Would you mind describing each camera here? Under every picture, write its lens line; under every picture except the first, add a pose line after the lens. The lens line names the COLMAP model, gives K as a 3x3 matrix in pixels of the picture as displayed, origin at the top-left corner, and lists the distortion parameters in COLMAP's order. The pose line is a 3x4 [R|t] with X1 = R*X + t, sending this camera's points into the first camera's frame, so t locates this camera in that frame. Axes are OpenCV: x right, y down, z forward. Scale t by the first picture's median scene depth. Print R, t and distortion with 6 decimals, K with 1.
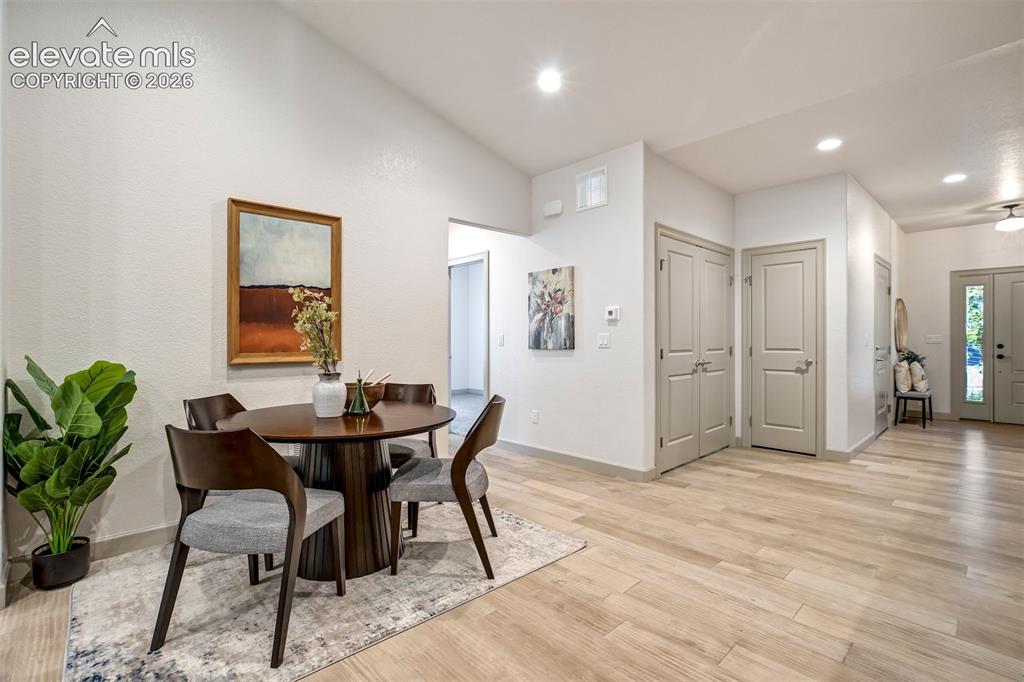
lens RADIAL K [[473.6, 0, 508.7], [0, 473.6, 340.2], [0, 0, 1]] dist [-0.051808, 0.030856]
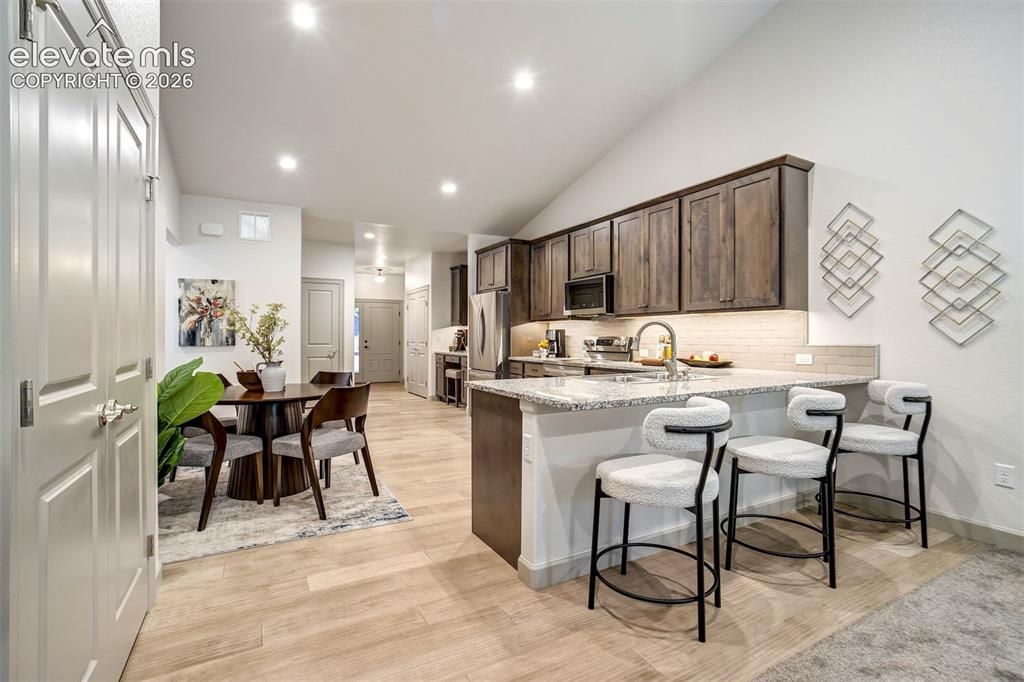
lens RADIAL K [[473.6, 0, 508.7], [0, 473.6, 340.2], [0, 0, 1]] dist [-0.051808, 0.030856]
pose [[0.249954, -0.006737, 0.968234, -0.848738], [0.002113, 0.999977, 0.006412, -0.001417], [-0.968255, 0.000443, 0.249962, -0.032642]]
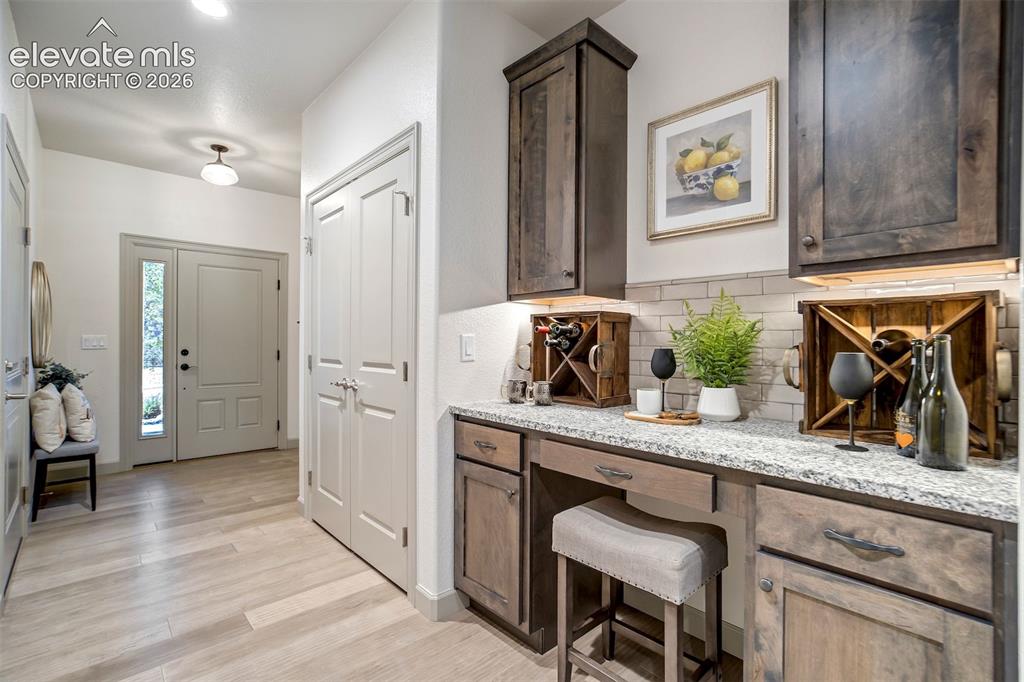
lens RADIAL K [[473.6, 0, 508.7], [0, 473.6, 340.2], [0, 0, 1]] dist [-0.051808, 0.030856]
pose [[0.012877, 0.000061, 0.999917, 0.479853], [0.000559, 1.000000, -0.000068, -0.006814], [-0.999917, 0.000560, 0.012877, 0.671363]]
